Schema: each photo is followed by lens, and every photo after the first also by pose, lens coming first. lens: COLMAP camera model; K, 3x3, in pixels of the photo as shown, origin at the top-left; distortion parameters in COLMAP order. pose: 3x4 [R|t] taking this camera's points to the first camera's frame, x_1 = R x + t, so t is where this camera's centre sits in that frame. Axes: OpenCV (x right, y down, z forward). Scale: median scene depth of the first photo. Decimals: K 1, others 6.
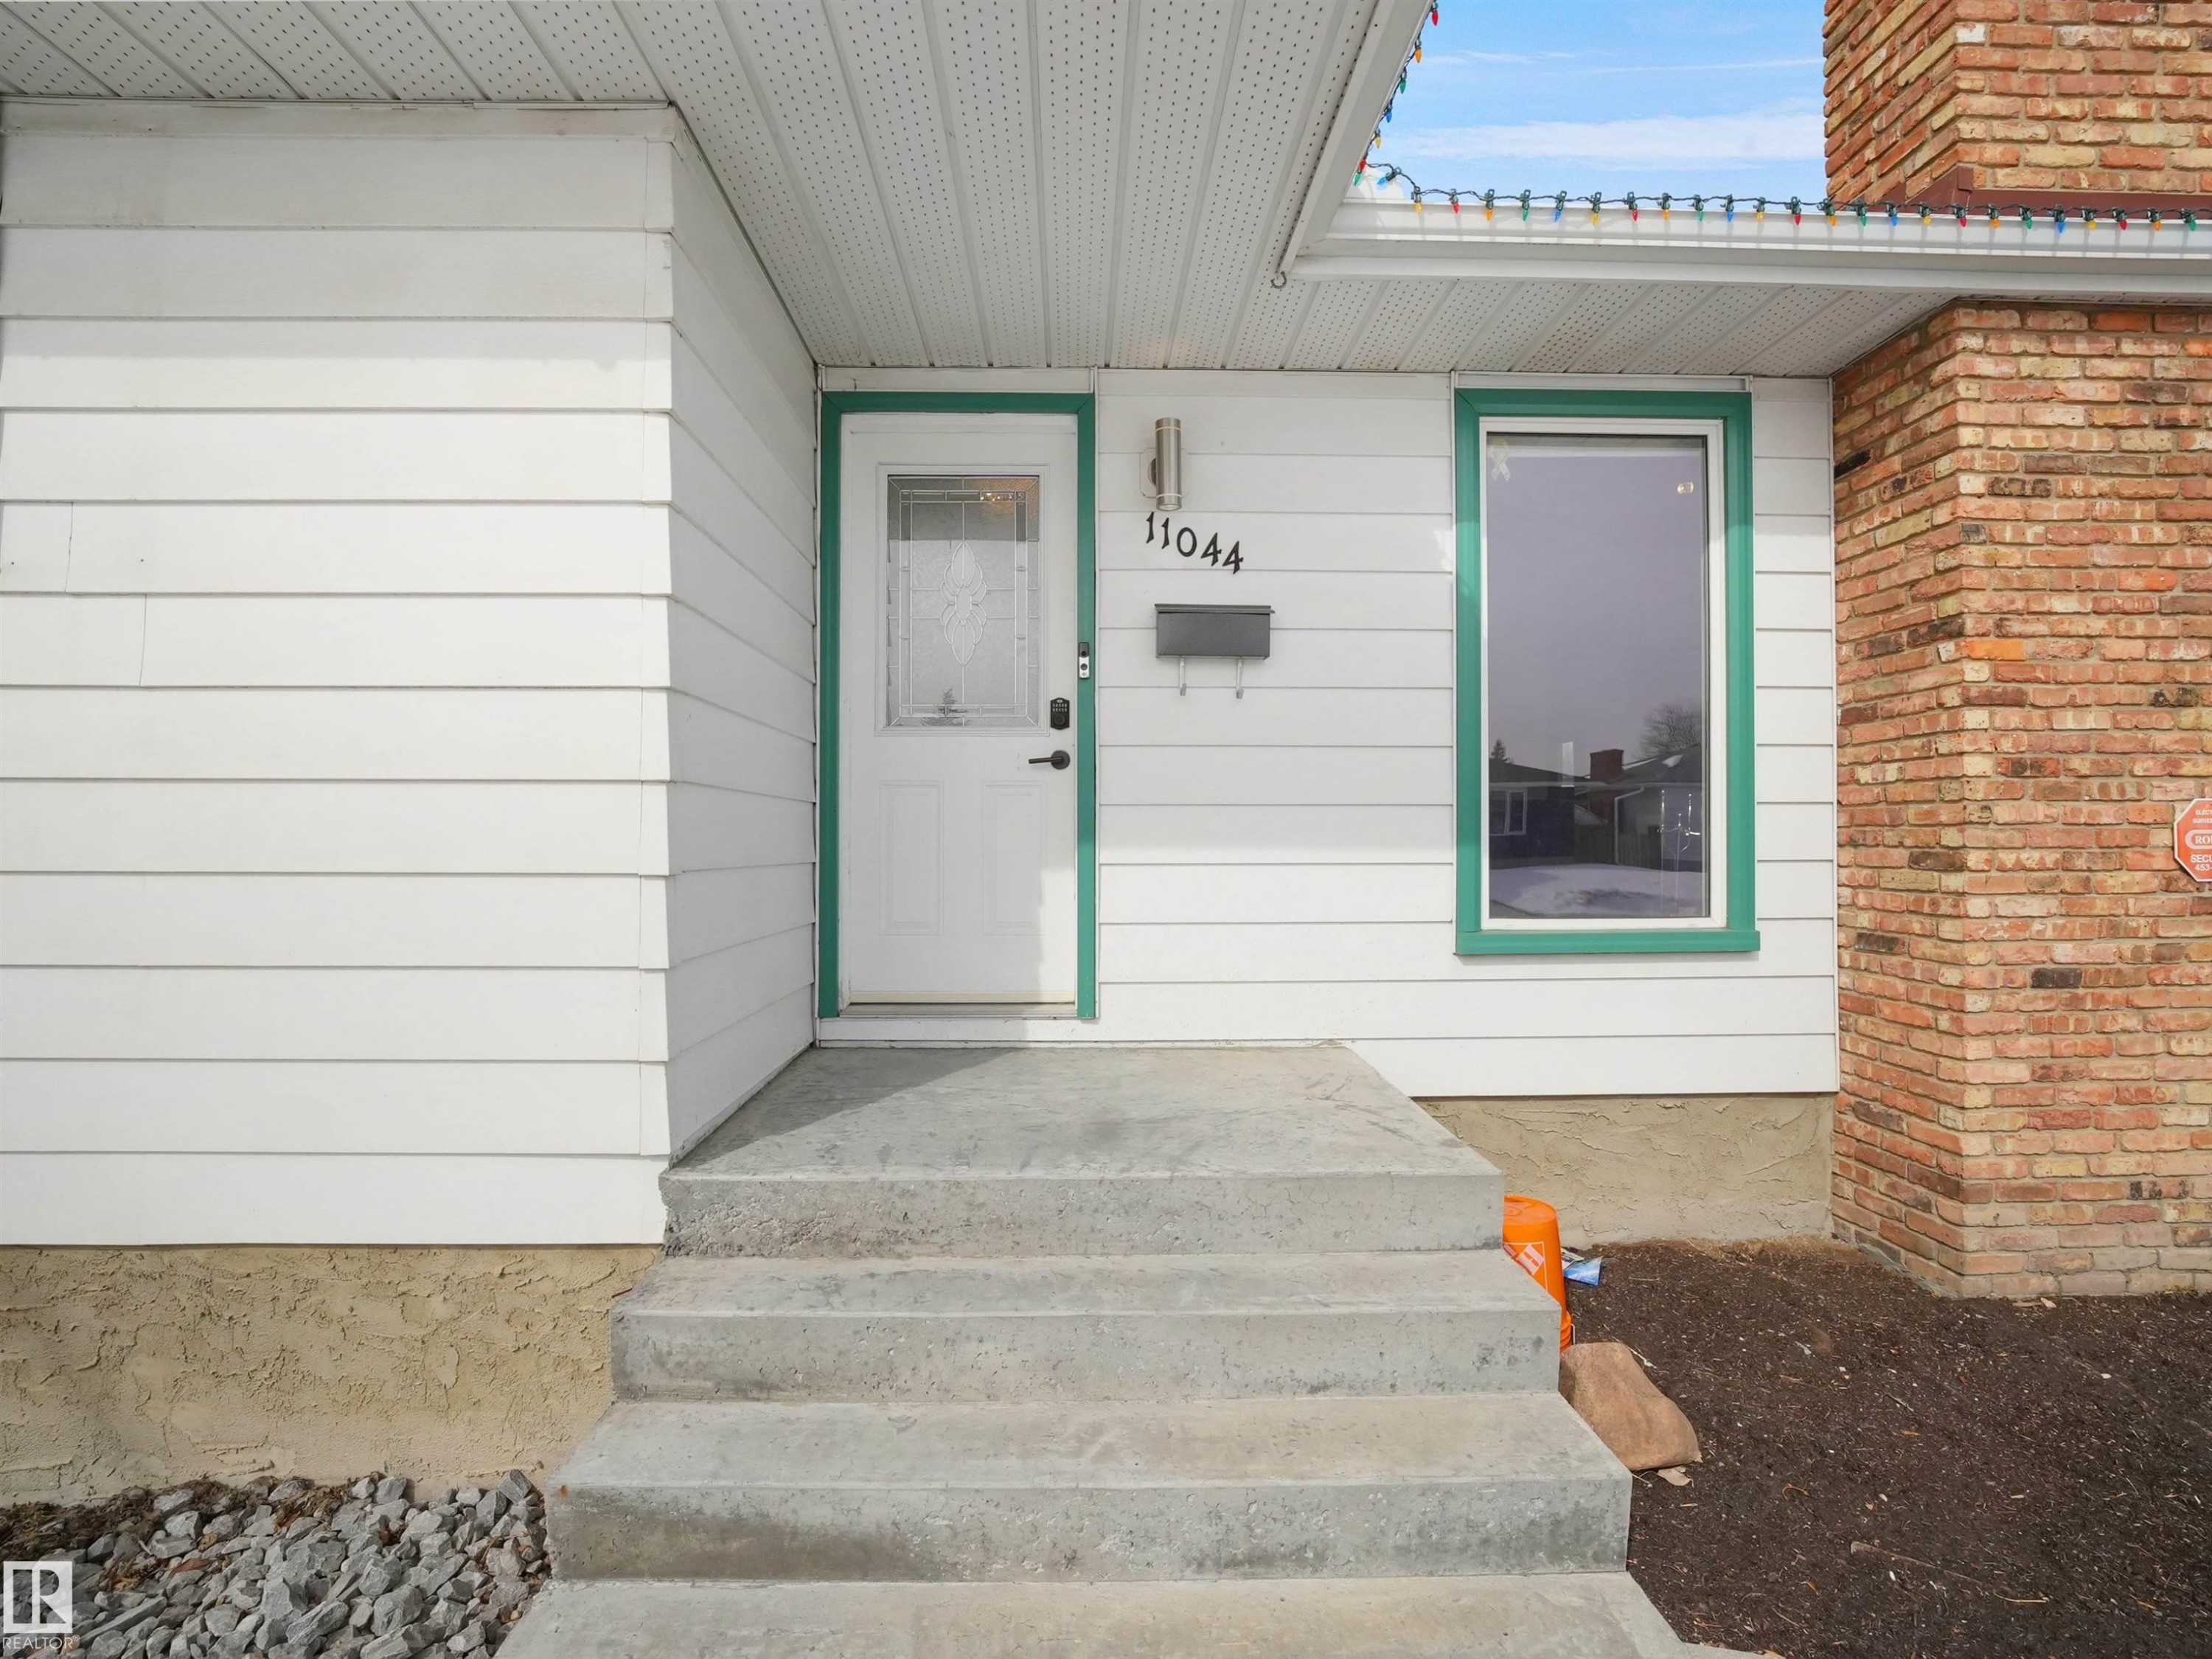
lens RADIAL K [[1004.9, 0, 1105.9], [0, 1004.9, 837.9], [0, 0, 1]] dist [-0.017385, 0.001299]
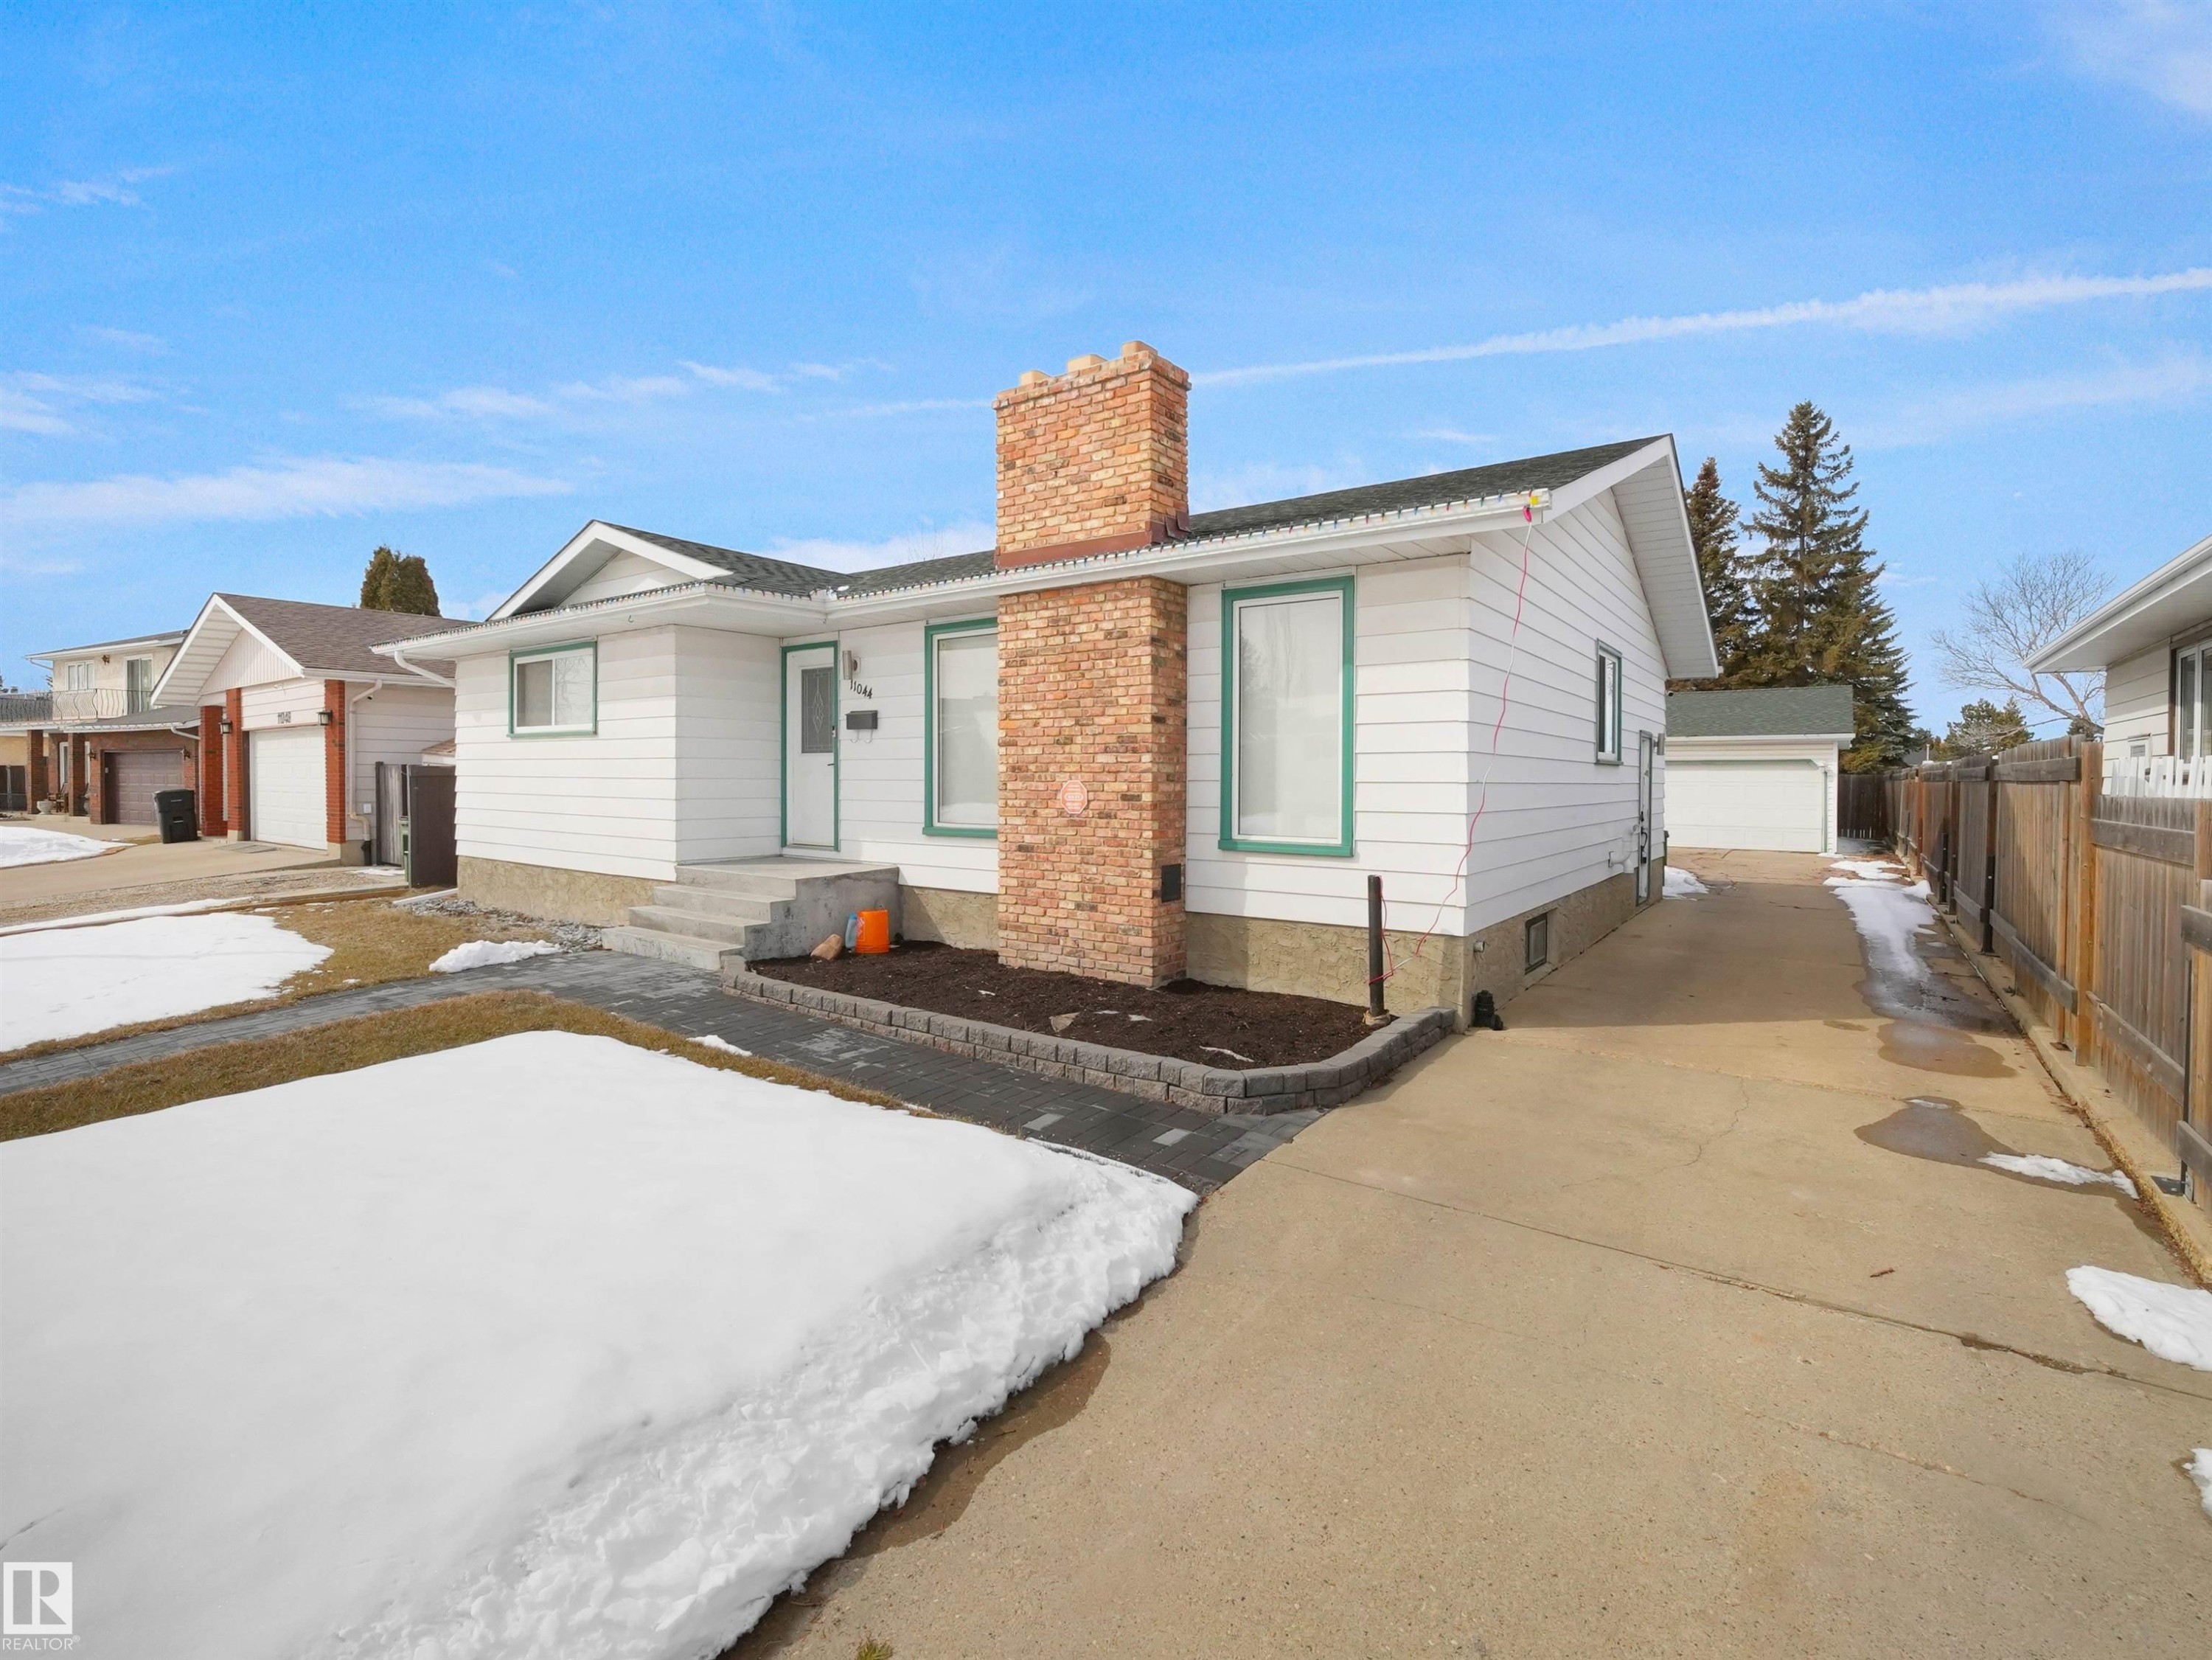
lens RADIAL K [[1005.0, 0, 1098.6], [0, 1005.0, 806.9], [0, 0, 1]] dist [-0.017385, 0.001299]
pose [[0.795369, 0.021651, -0.605739, 2.741232], [-0.006023, 0.999595, 0.027820, -0.045046], [0.606096, -0.018479, 0.795177, -1.019878]]
